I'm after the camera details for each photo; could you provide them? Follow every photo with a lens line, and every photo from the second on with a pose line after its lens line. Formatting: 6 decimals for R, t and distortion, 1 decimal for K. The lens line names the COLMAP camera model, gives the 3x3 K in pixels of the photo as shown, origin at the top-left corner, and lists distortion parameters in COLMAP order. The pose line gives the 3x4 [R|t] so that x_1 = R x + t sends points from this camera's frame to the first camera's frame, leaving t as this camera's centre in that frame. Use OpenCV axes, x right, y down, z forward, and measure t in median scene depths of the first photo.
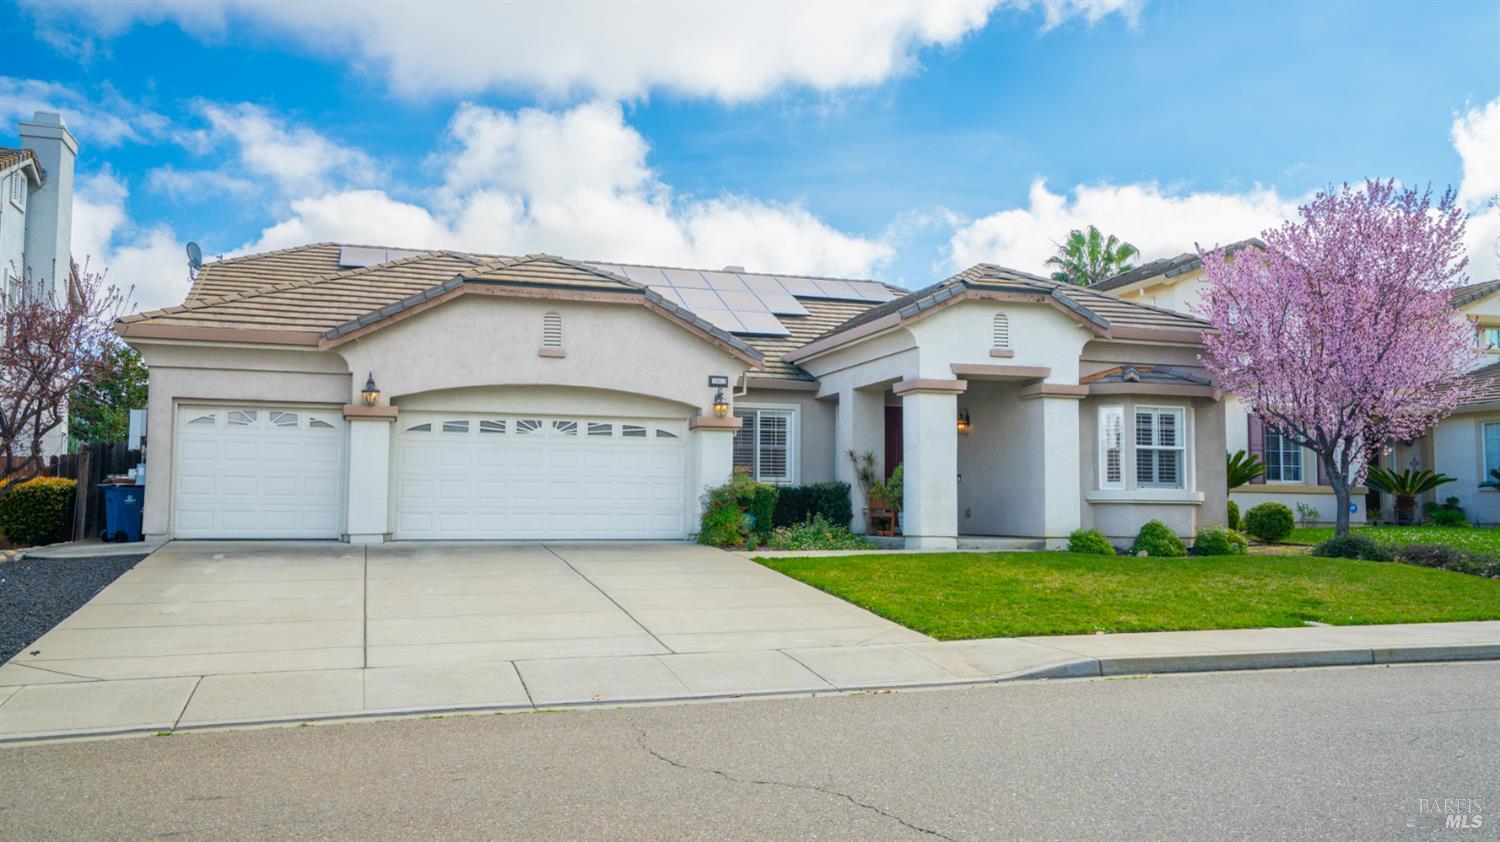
lens RADIAL K [[1207.3, 0, 752.1], [0, 1207.3, 421.0], [0, 0, 1]] dist [0.010738, 0.063976]
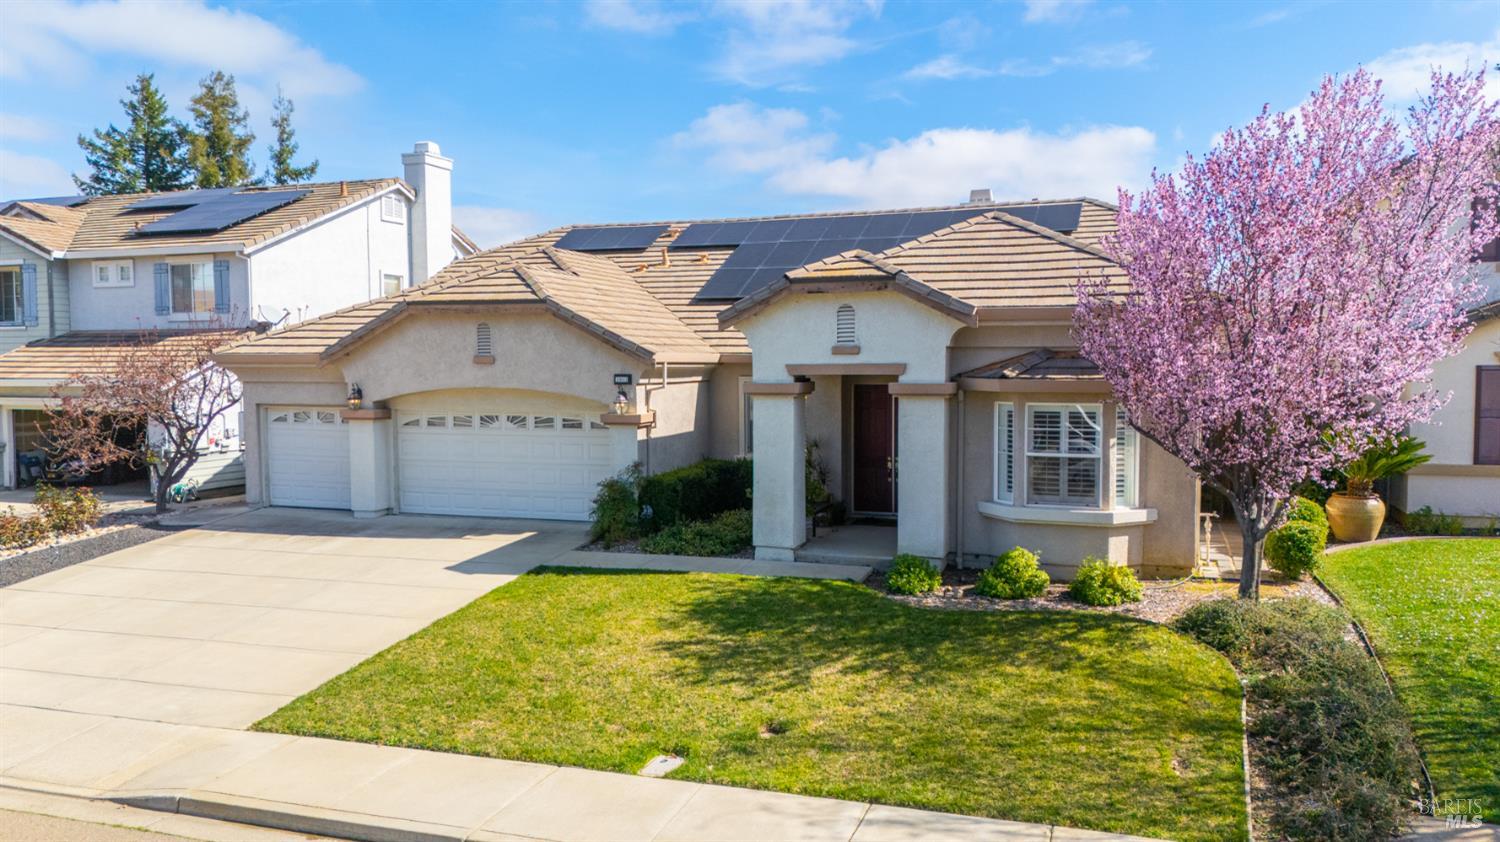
lens RADIAL K [[1099.6, 0, 748.8], [0, 1099.6, 423.6], [0, 0, 1]] dist [0.081923, -0.074742]
pose [[0.795730, 0.027936, -0.605007, 0.638147], [0.056981, 0.991052, 0.120706, -0.103540], [0.602965, -0.130523, 0.787018, 0.306505]]
